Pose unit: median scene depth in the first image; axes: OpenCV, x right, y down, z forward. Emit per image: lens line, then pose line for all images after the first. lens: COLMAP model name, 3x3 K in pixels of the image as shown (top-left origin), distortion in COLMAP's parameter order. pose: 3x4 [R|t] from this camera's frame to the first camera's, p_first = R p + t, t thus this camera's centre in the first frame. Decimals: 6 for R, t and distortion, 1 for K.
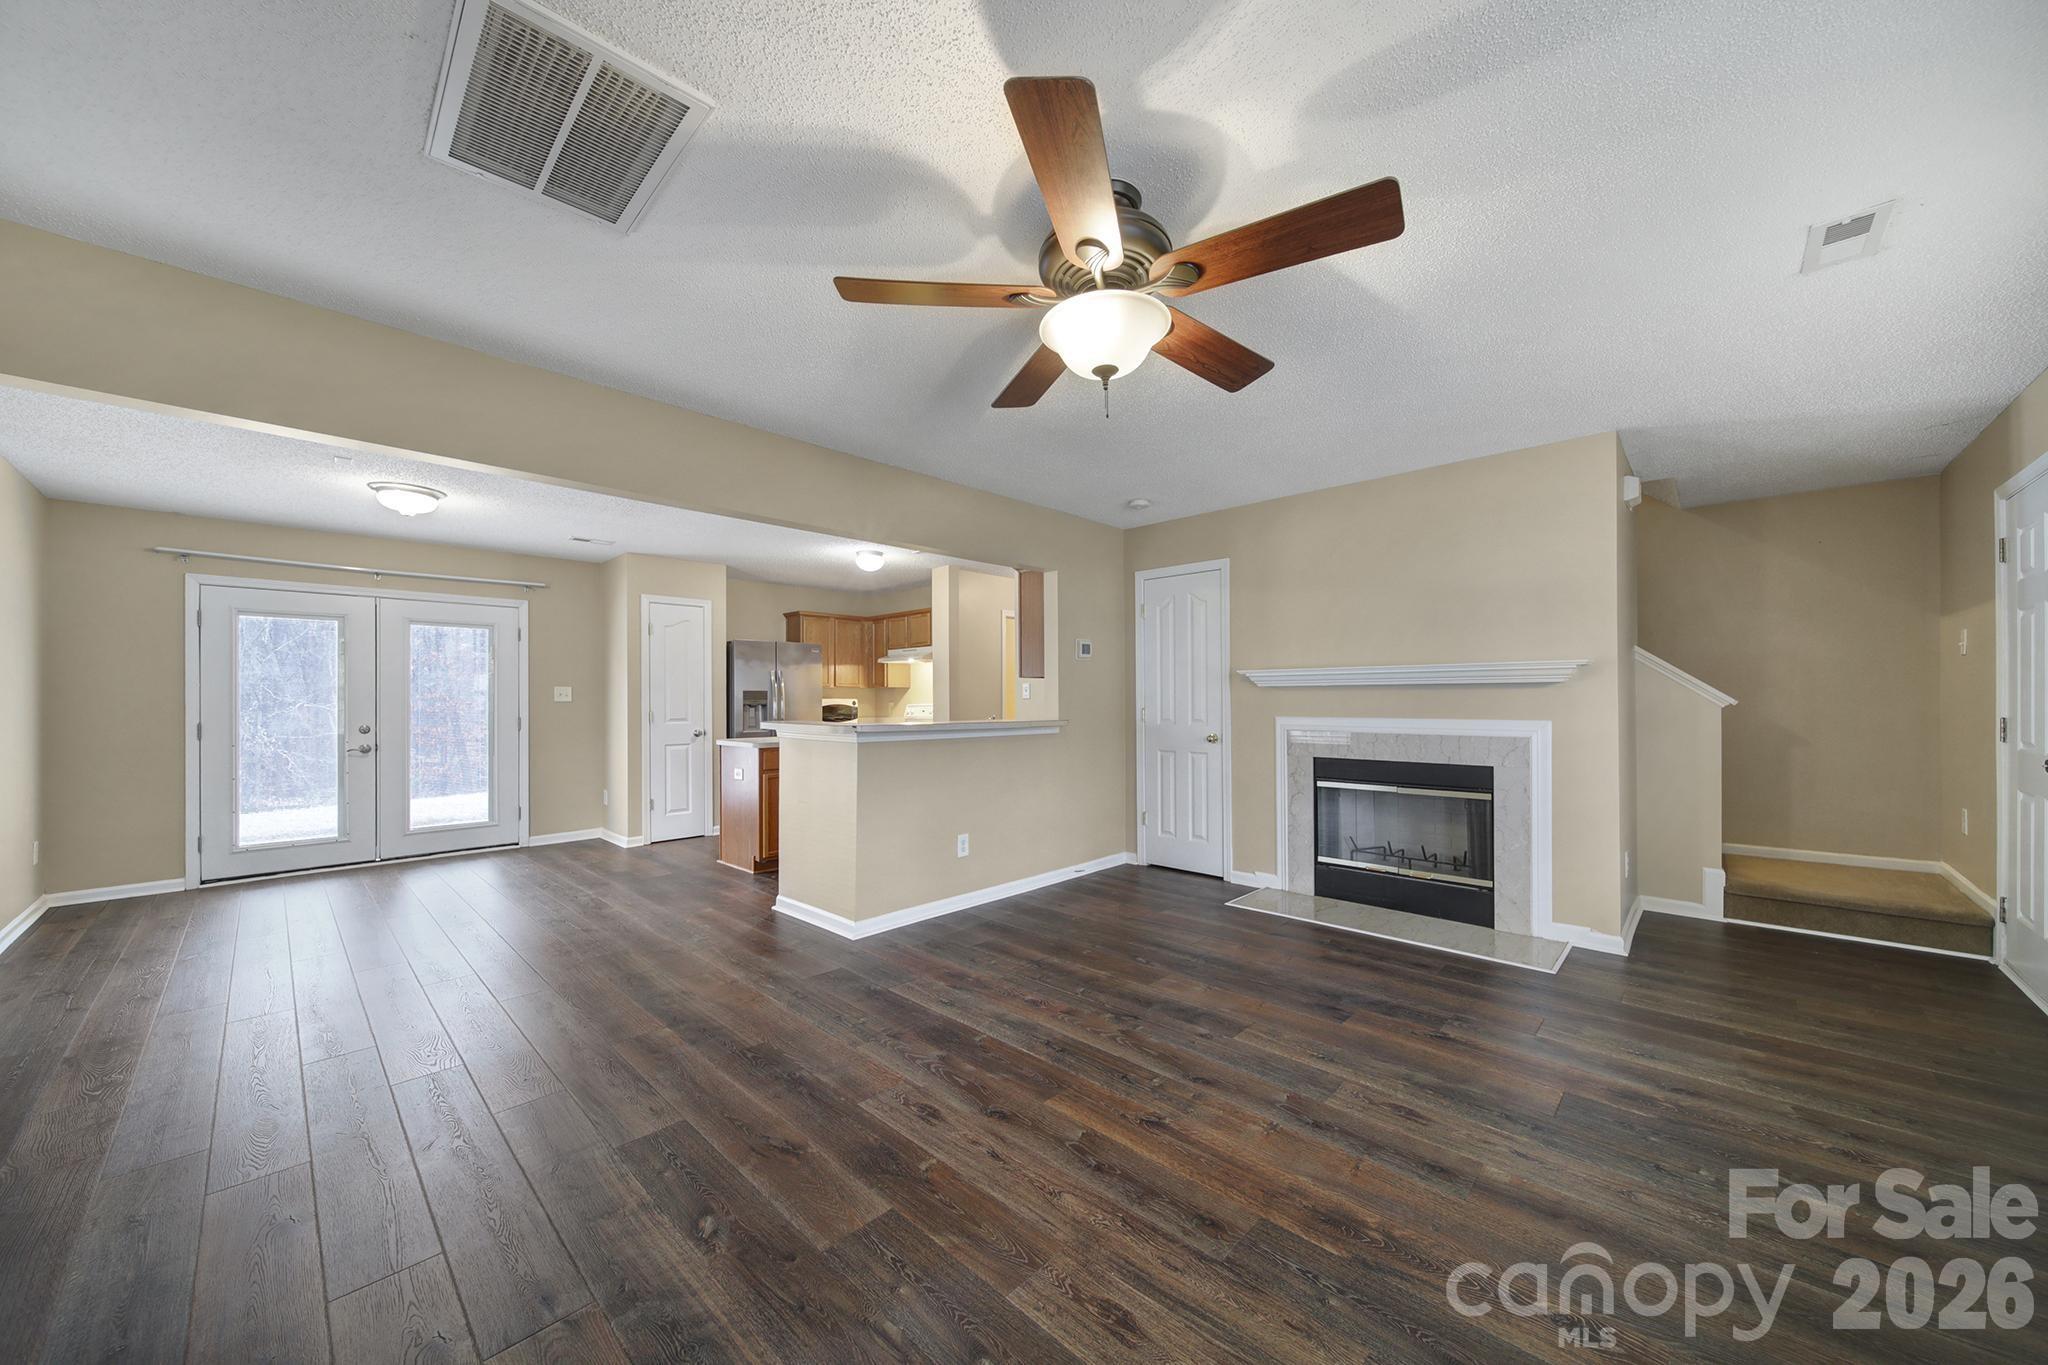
lens RADIAL K [[732.9, 0, 1019.9], [0, 732.9, 693.3], [0, 0, 1]] dist [-0.000235, -0.000032]
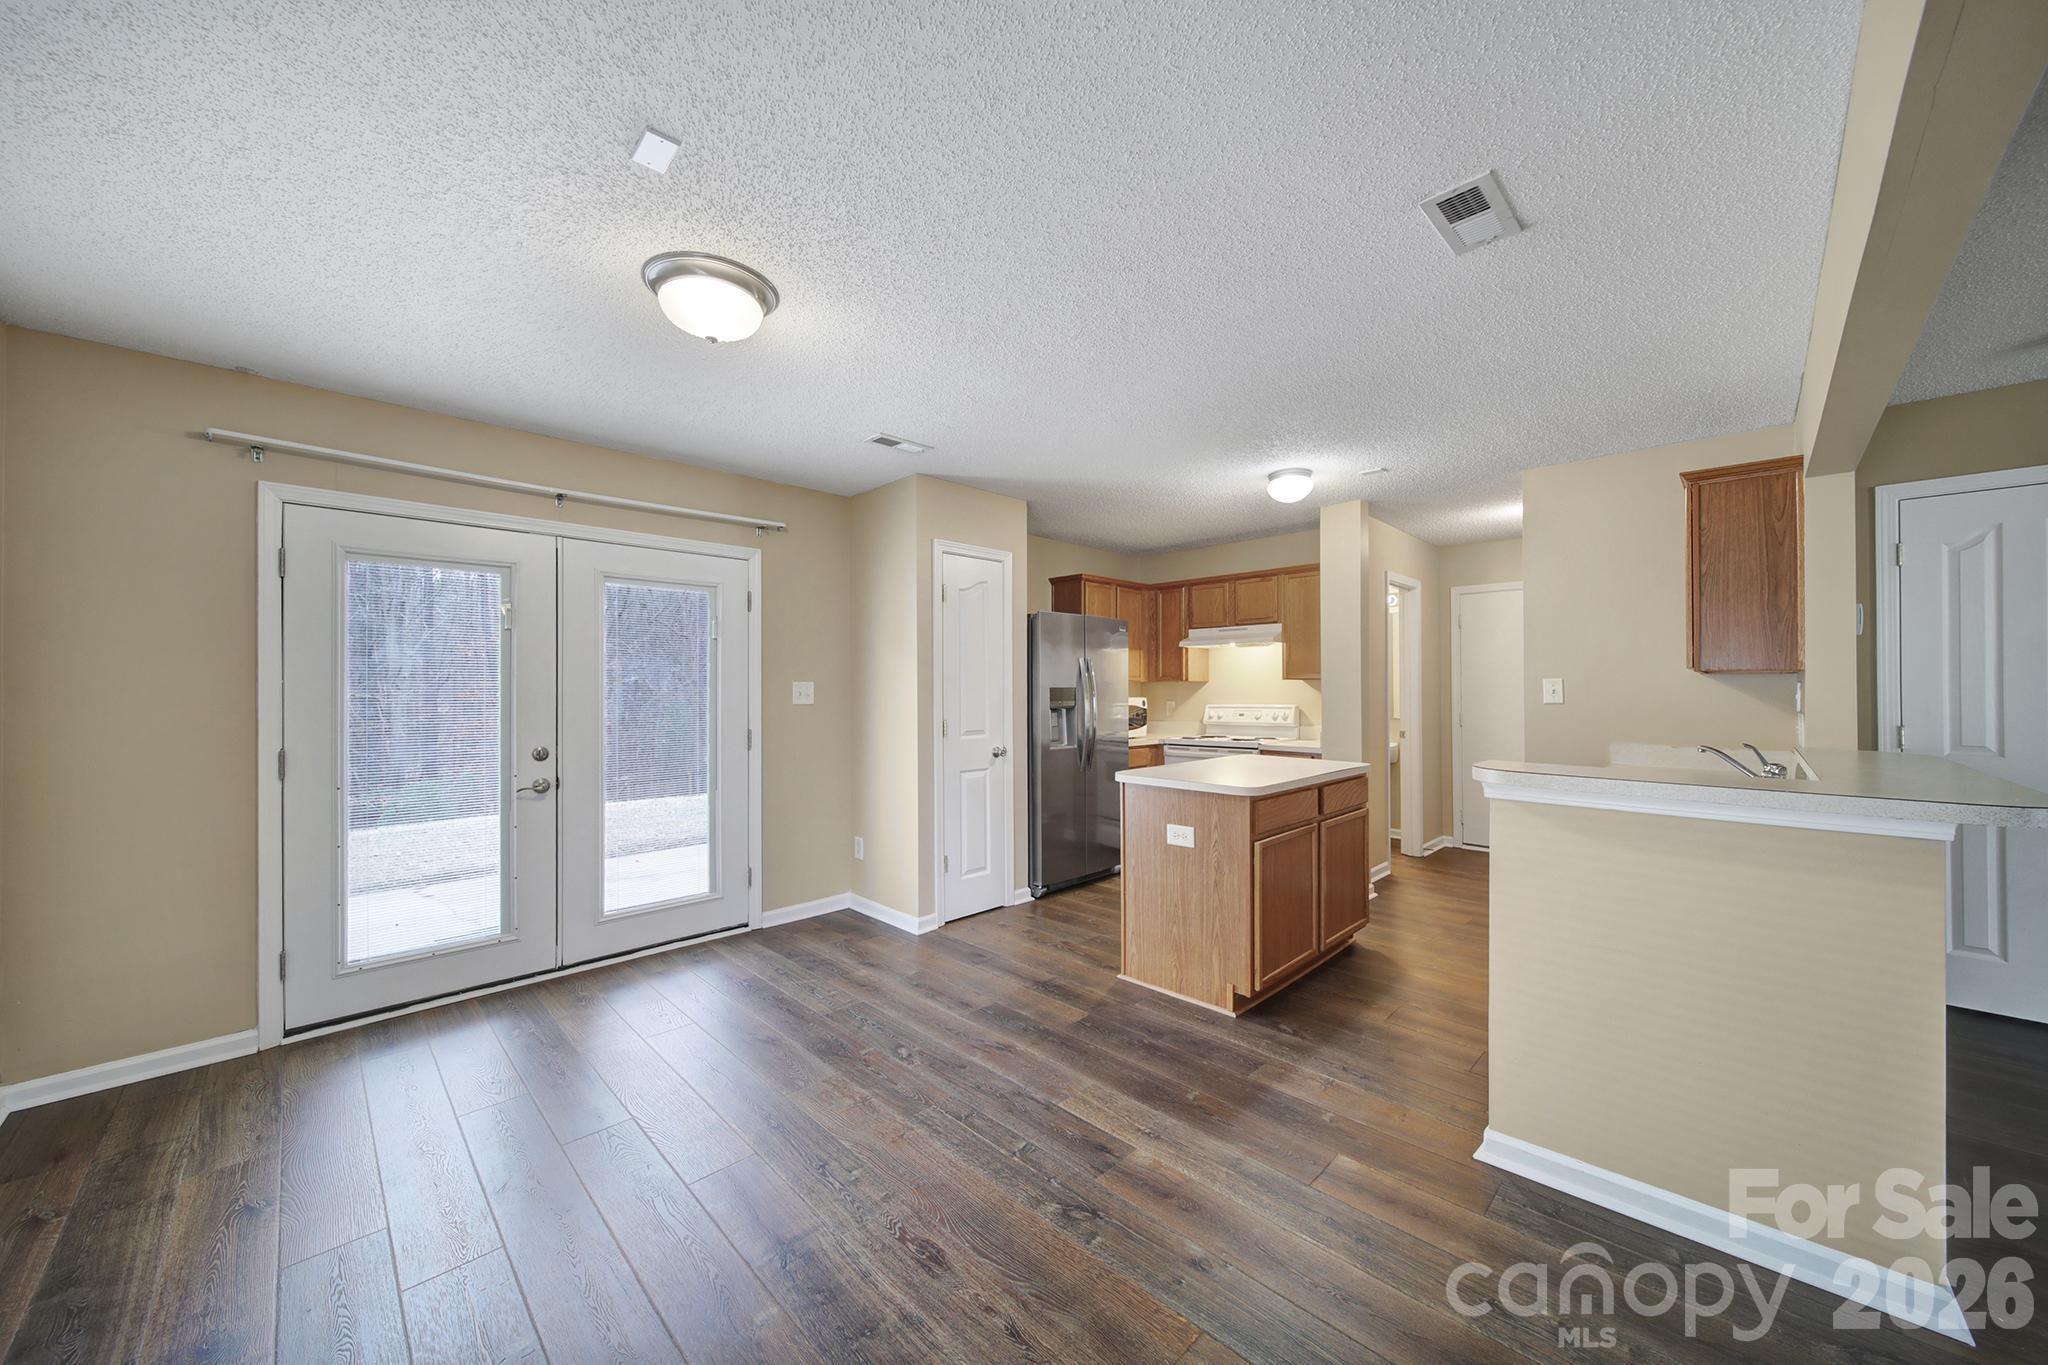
lens RADIAL K [[730.2, 0, 1015.7], [0, 730.2, 681.7], [0, 0, 1]] dist [-0.001878, -0.000266]
pose [[0.999773, 0.002310, -0.021201, -0.479501], [-0.002273, 0.999996, 0.001761, -0.011996], [0.021205, -0.001712, 0.999774, 0.398502]]
